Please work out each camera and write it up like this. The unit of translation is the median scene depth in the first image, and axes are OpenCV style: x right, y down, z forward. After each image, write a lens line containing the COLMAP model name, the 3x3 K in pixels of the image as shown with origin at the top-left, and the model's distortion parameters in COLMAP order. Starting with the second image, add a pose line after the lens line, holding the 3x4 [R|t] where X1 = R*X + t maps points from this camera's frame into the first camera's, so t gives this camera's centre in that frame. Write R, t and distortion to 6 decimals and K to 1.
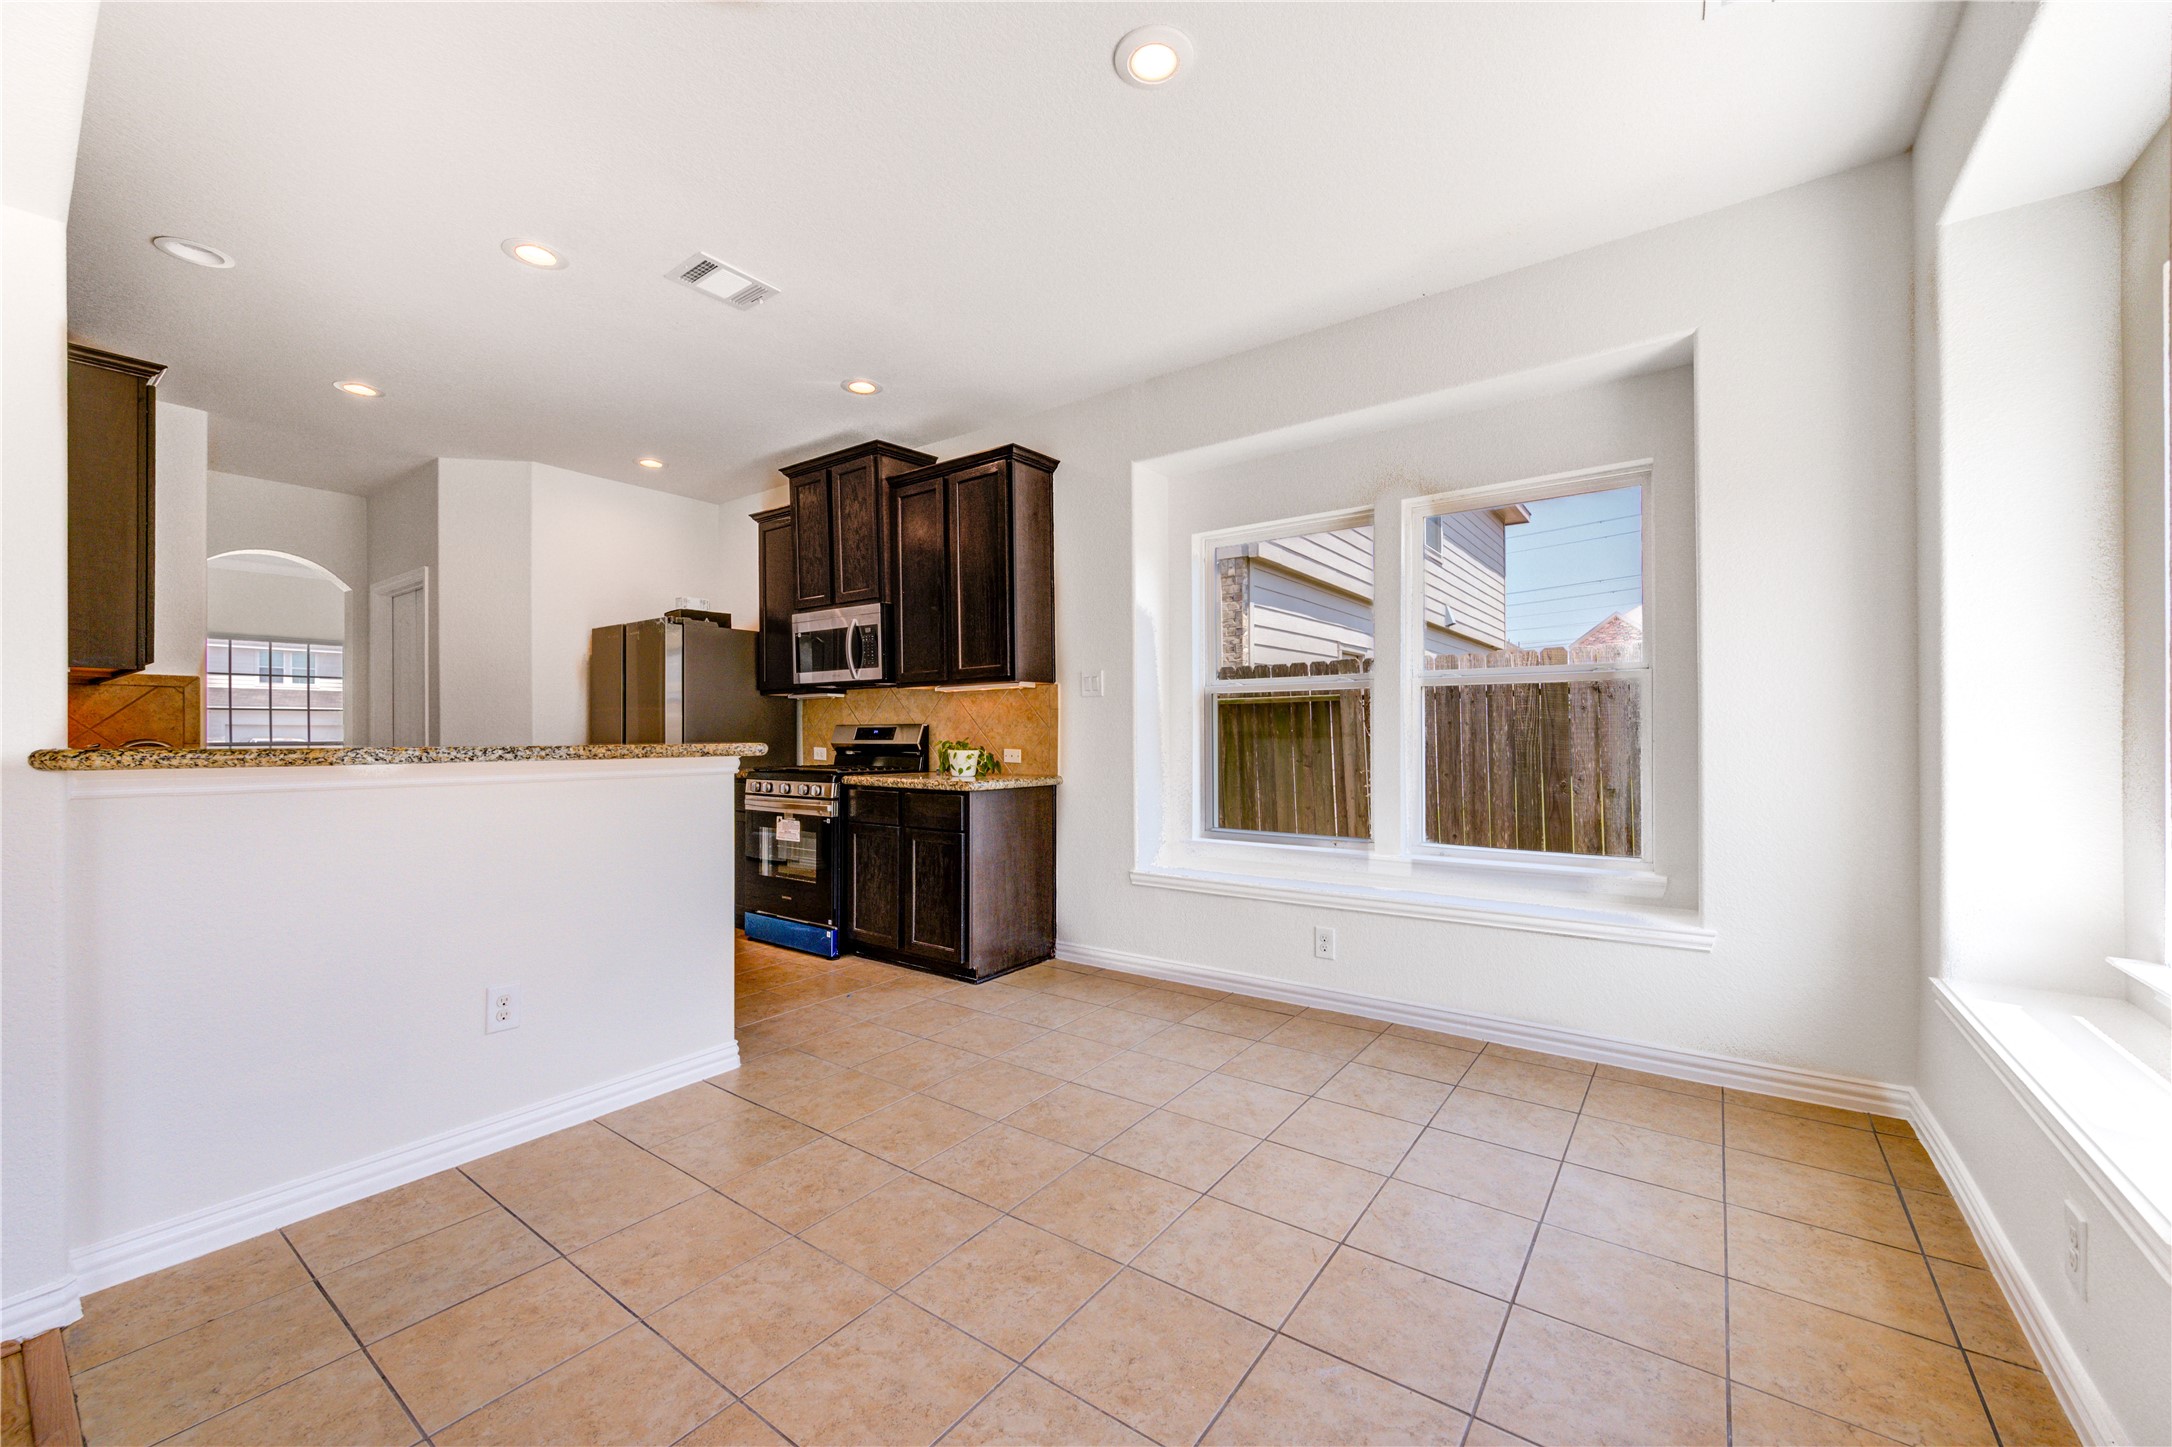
lens RADIAL K [[845.2, 0, 1094.9], [0, 845.2, 724.5], [0, 0, 1]] dist [0.005375, -0.000063]
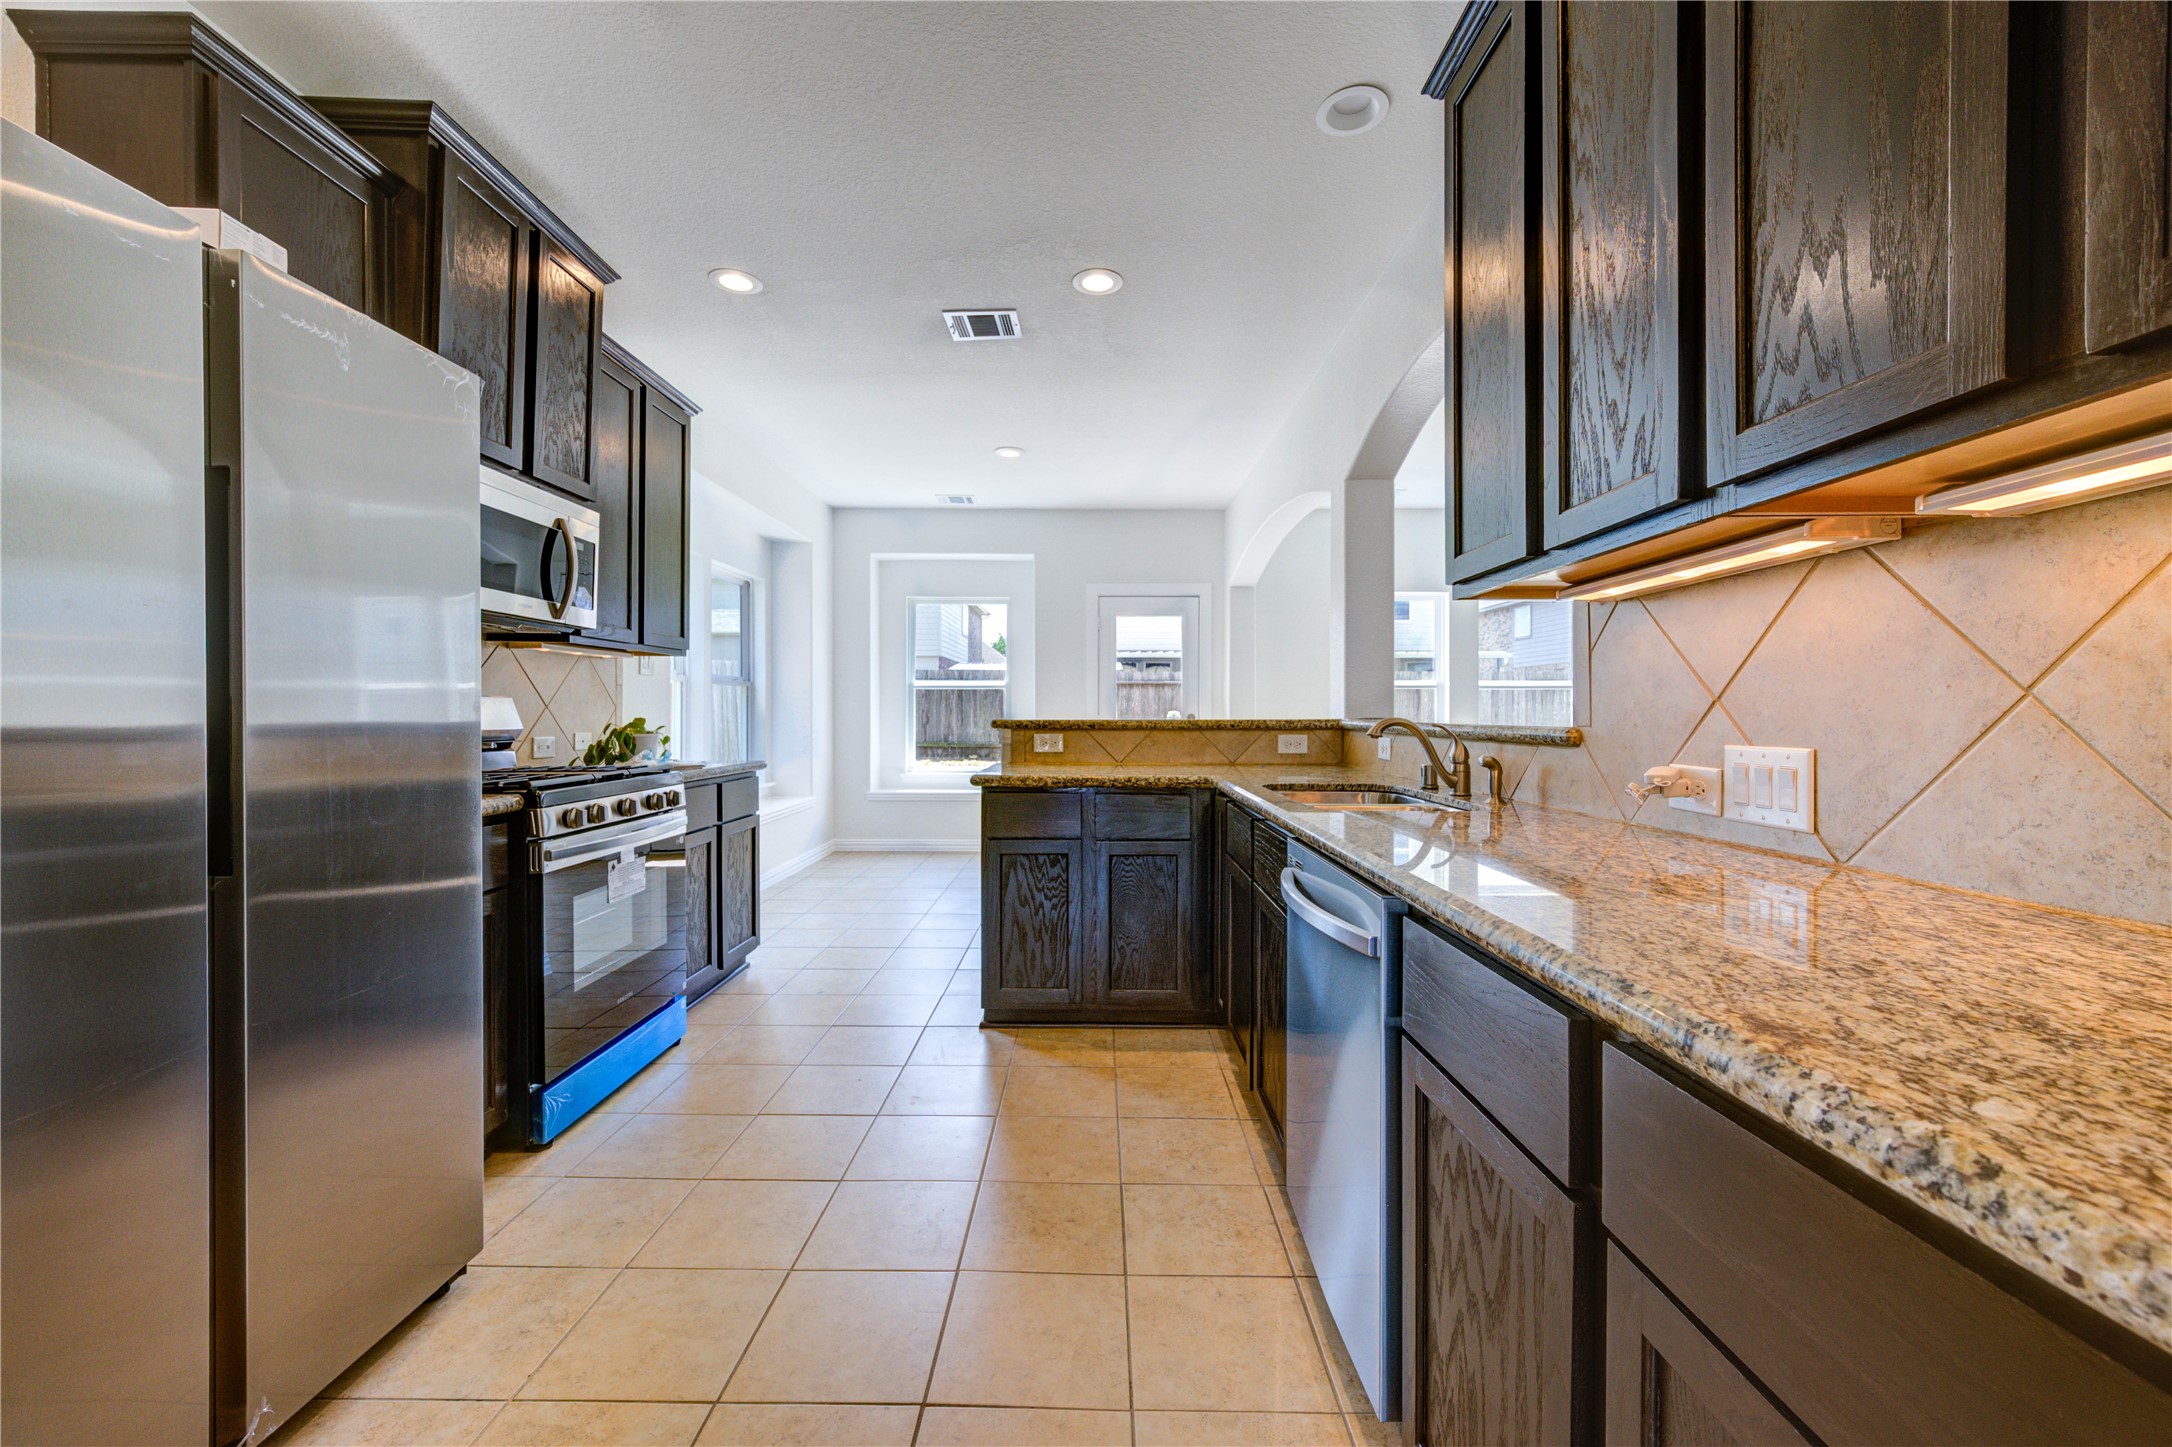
lens RADIAL K [[855.2, 0, 1093.5], [0, 855.2, 713.6], [0, 0, 1]] dist [-0.001202, -0.000170]
pose [[-0.584476, 0.004143, 0.811400, -1.388282], [-0.005391, 0.999945, -0.008990, 0.021536], [-0.811393, -0.009629, -0.584422, 1.471850]]
